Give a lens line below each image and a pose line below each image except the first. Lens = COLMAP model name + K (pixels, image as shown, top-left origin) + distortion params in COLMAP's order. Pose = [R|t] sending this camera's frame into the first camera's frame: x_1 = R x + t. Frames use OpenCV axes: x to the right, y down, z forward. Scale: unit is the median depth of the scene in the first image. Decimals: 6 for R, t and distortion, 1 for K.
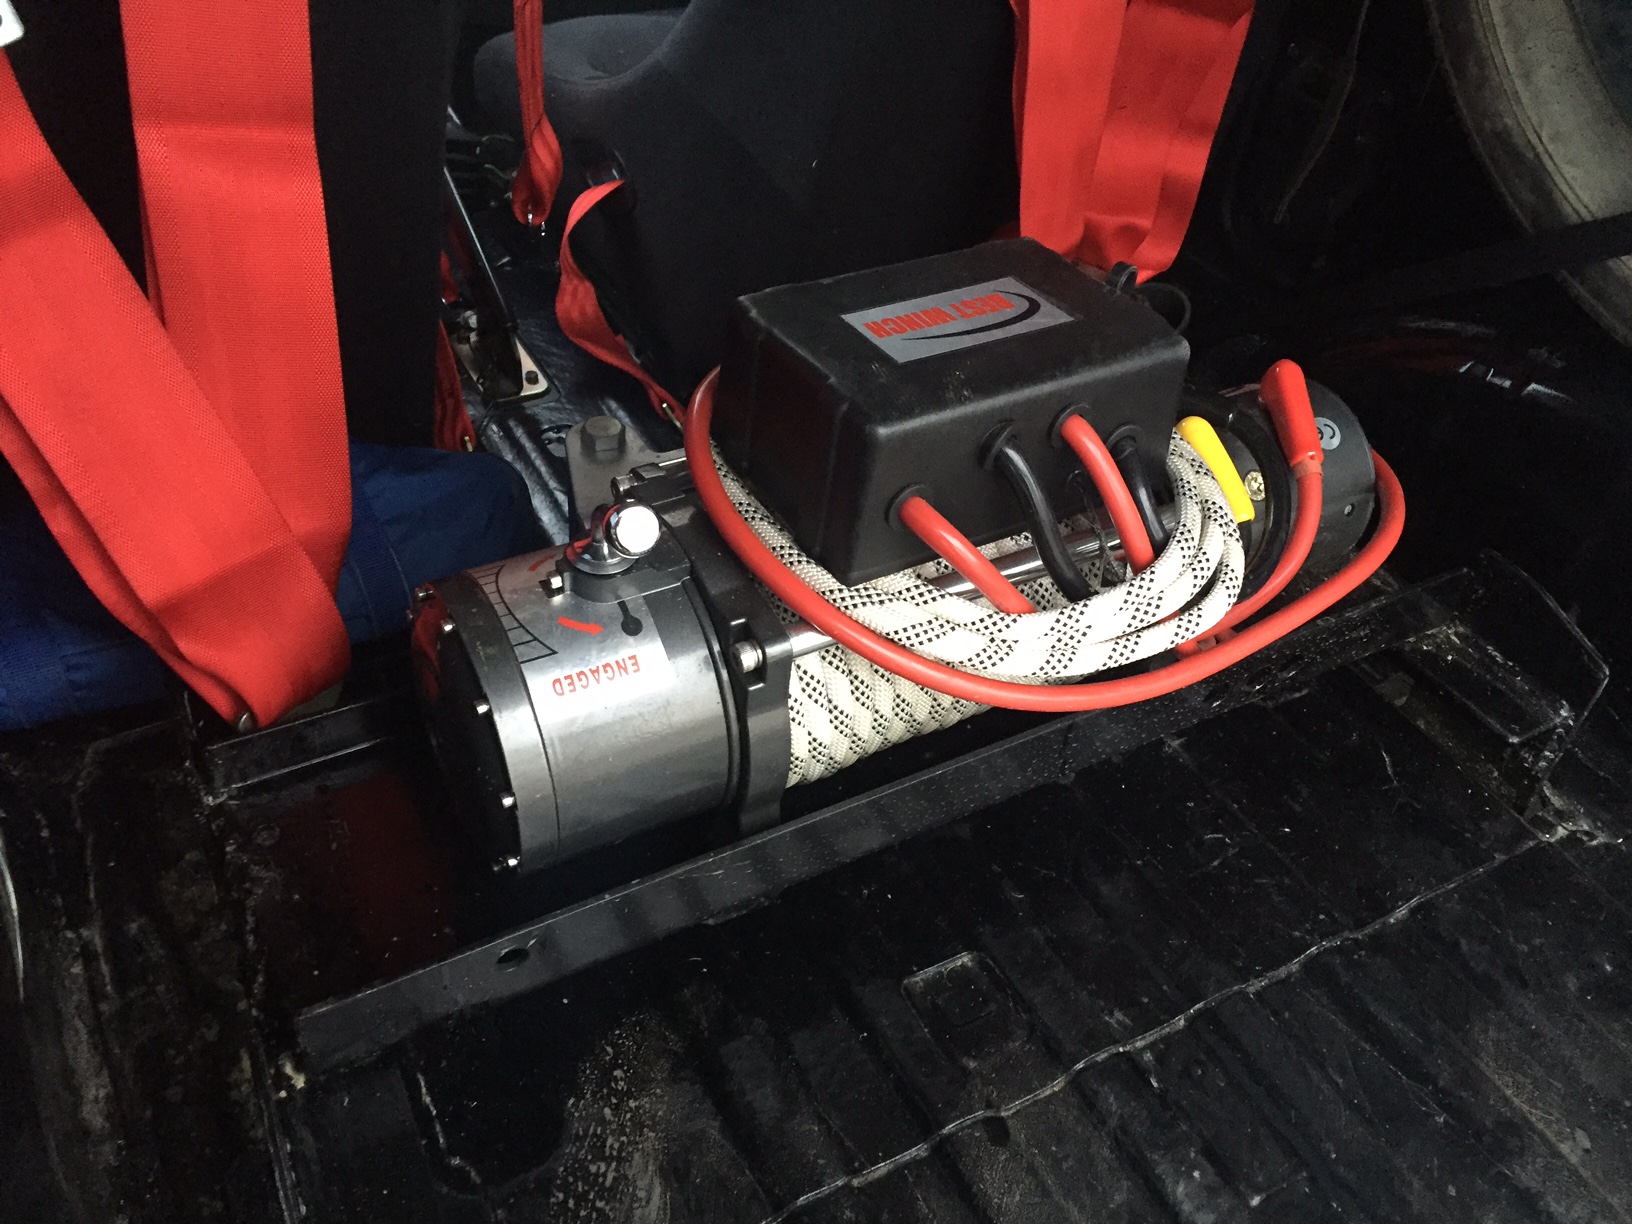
lens RADIAL K [[1417.0, 0, 816.0], [0, 1417.0, 612.0], [0, 0, 1]] dist [0.094971, -0.151865]
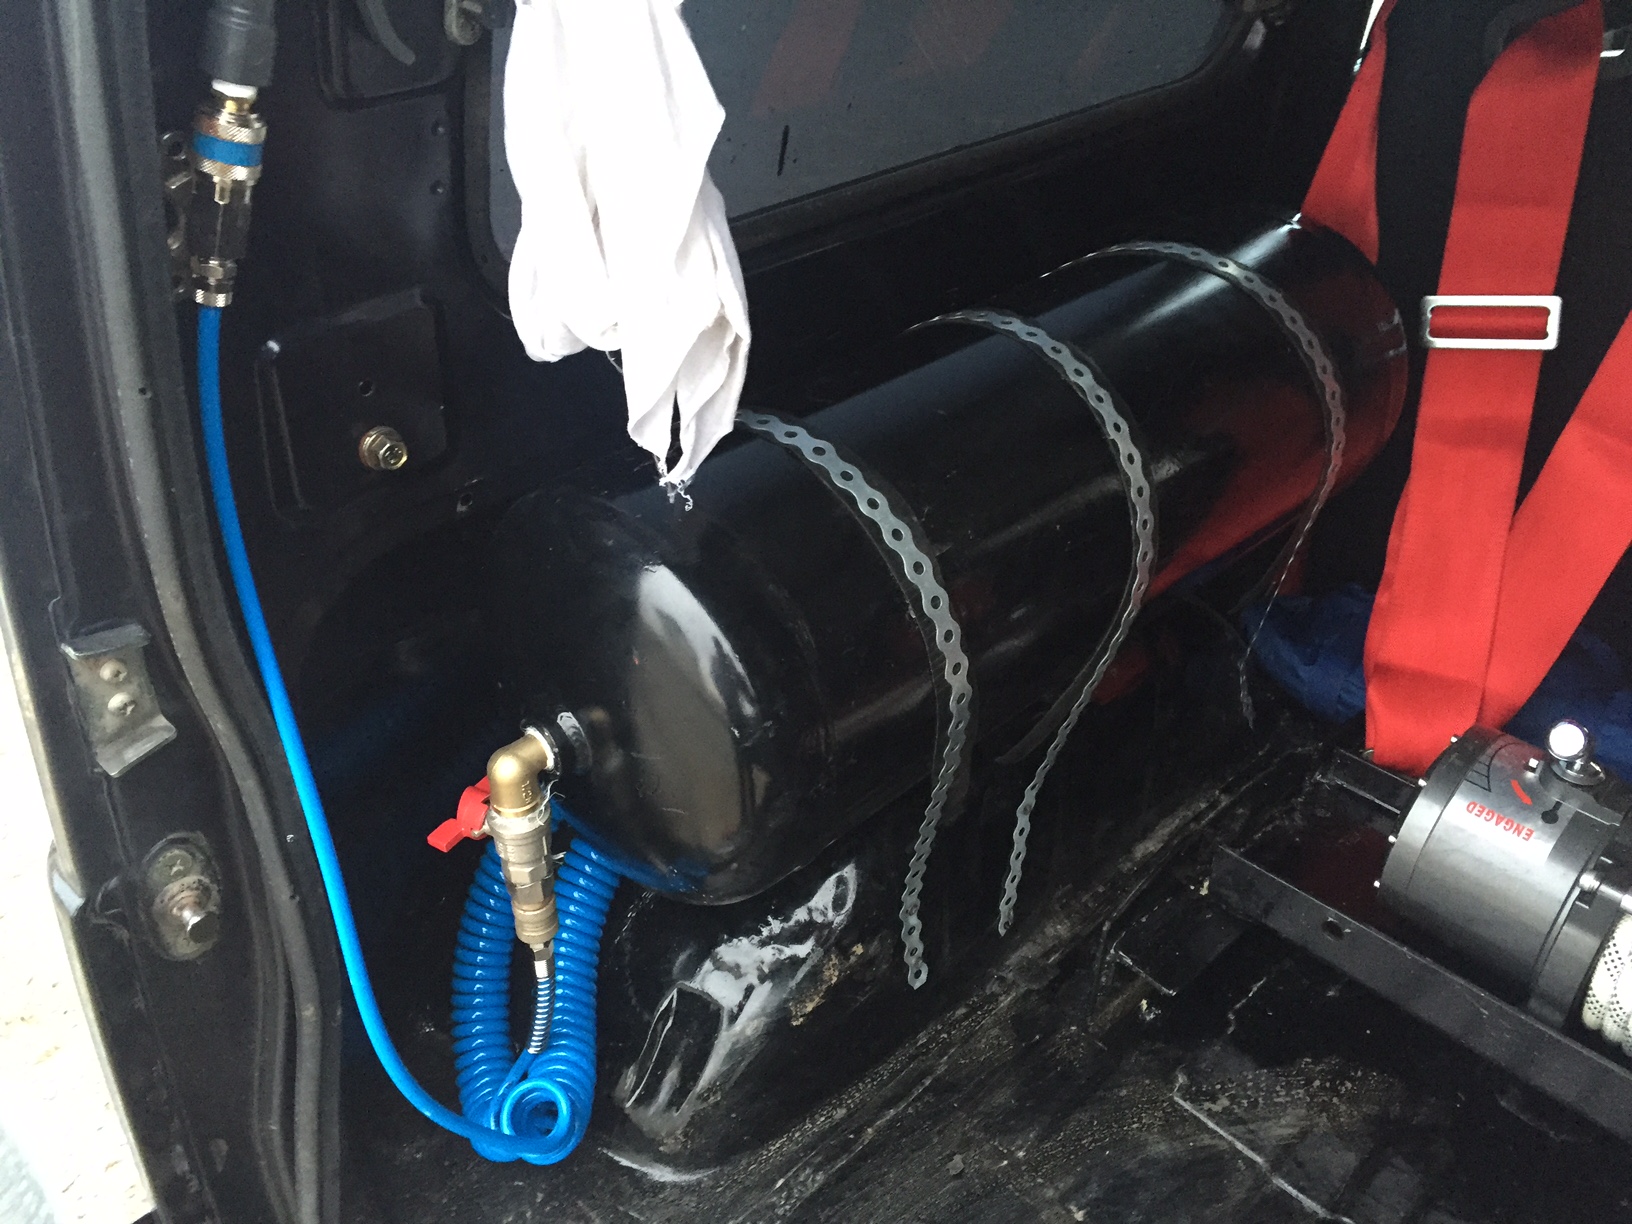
lens RADIAL K [[1424.4, 0, 814.2], [0, 1424.4, 628.5], [0, 0, 1]] dist [0.001215, -0.009883]
pose [[0.282673, 0.472508, -0.834765, 0.712284], [-0.627362, 0.749388, 0.211741, 0.027126], [0.725612, 0.463846, 0.508265, -0.301533]]
